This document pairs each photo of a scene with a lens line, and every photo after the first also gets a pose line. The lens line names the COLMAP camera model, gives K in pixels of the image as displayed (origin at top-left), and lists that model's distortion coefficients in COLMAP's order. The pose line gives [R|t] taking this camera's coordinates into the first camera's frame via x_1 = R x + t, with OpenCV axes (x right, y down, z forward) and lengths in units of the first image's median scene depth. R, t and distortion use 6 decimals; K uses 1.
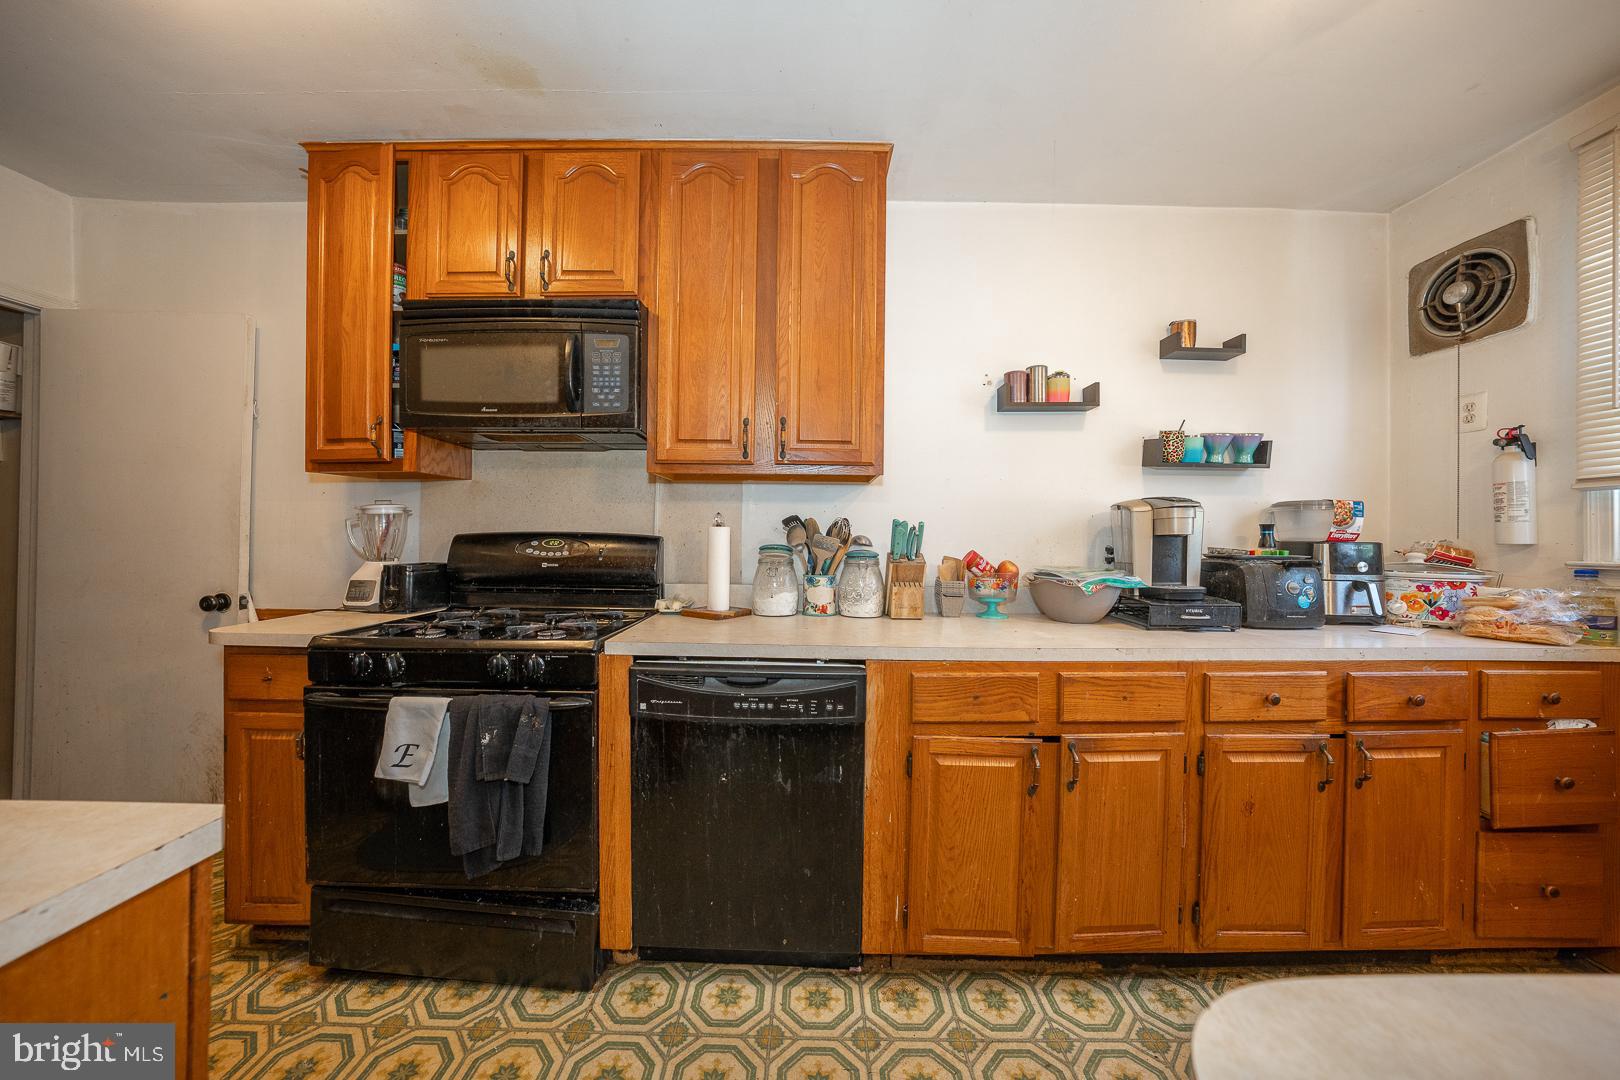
lens RADIAL K [[555.9, 0, 812.6], [0, 555.9, 533.1], [0, 0, 1]] dist [-0.022378, 0.003646]
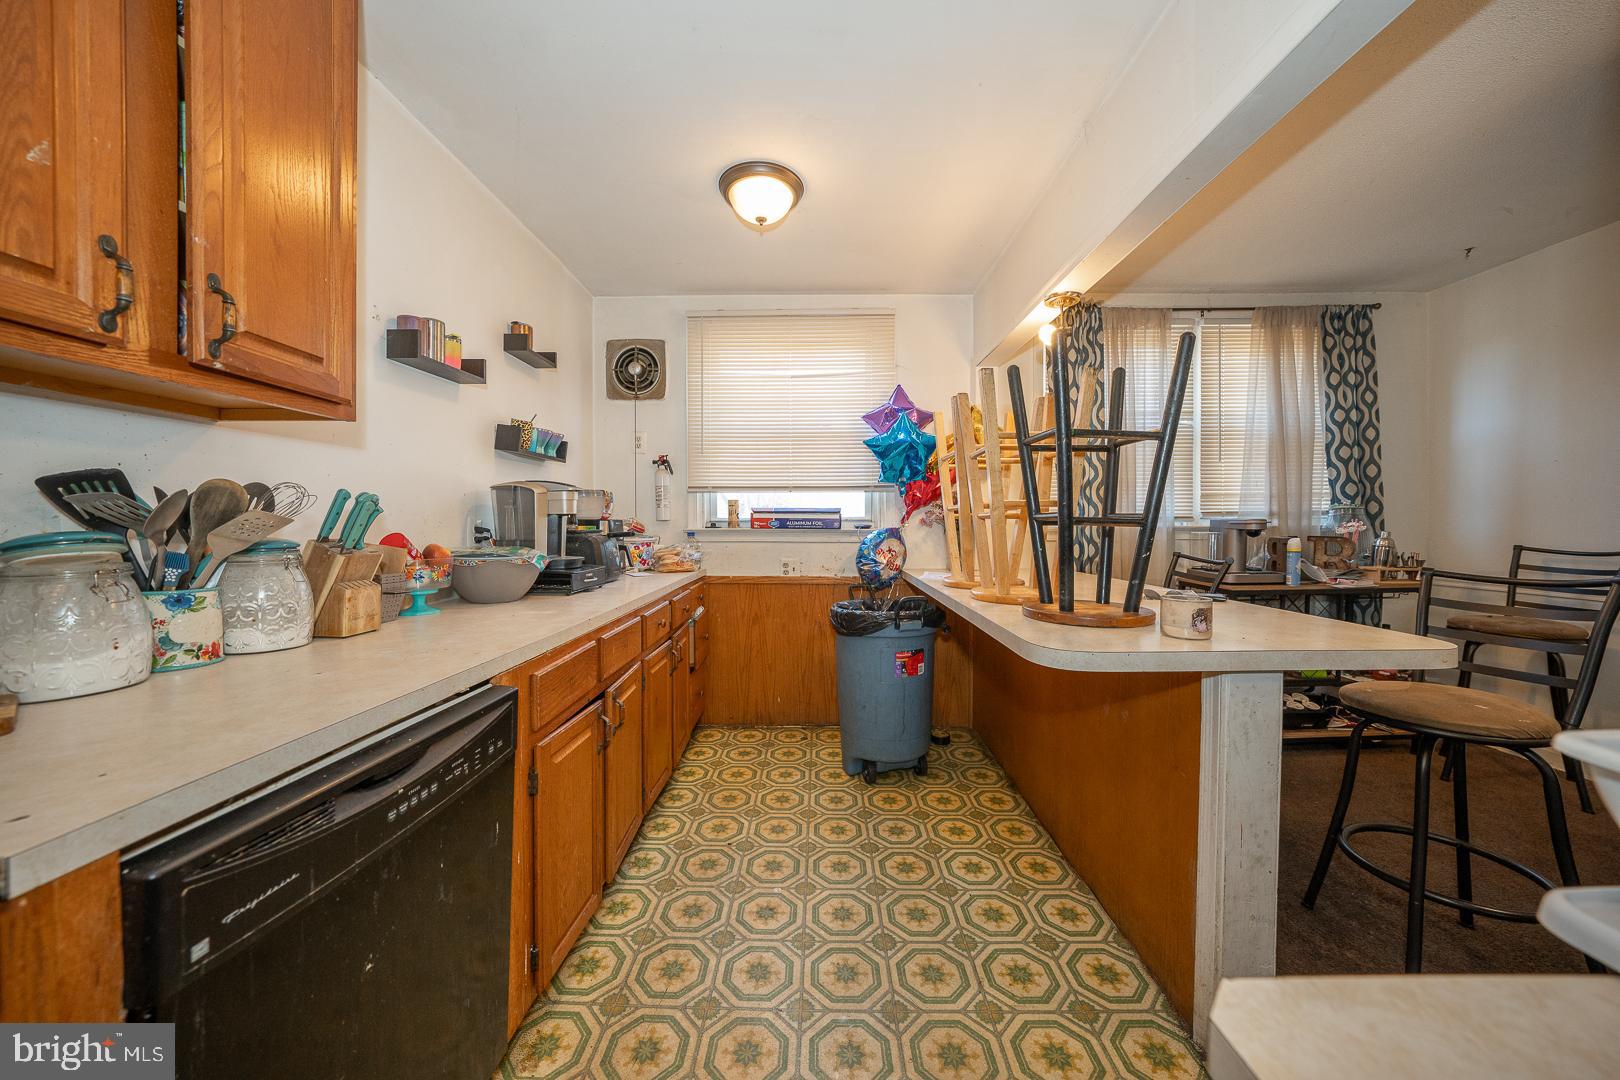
lens RADIAL K [[555.9, 0, 813.3], [0, 555.9, 529.8], [0, 0, 1]] dist [-0.022378, 0.003646]
pose [[0.018691, -0.023596, 0.999547, -0.653244], [-0.006434, 0.999698, 0.023720, 0.007029], [-0.999805, -0.006874, 0.018533, 0.551463]]
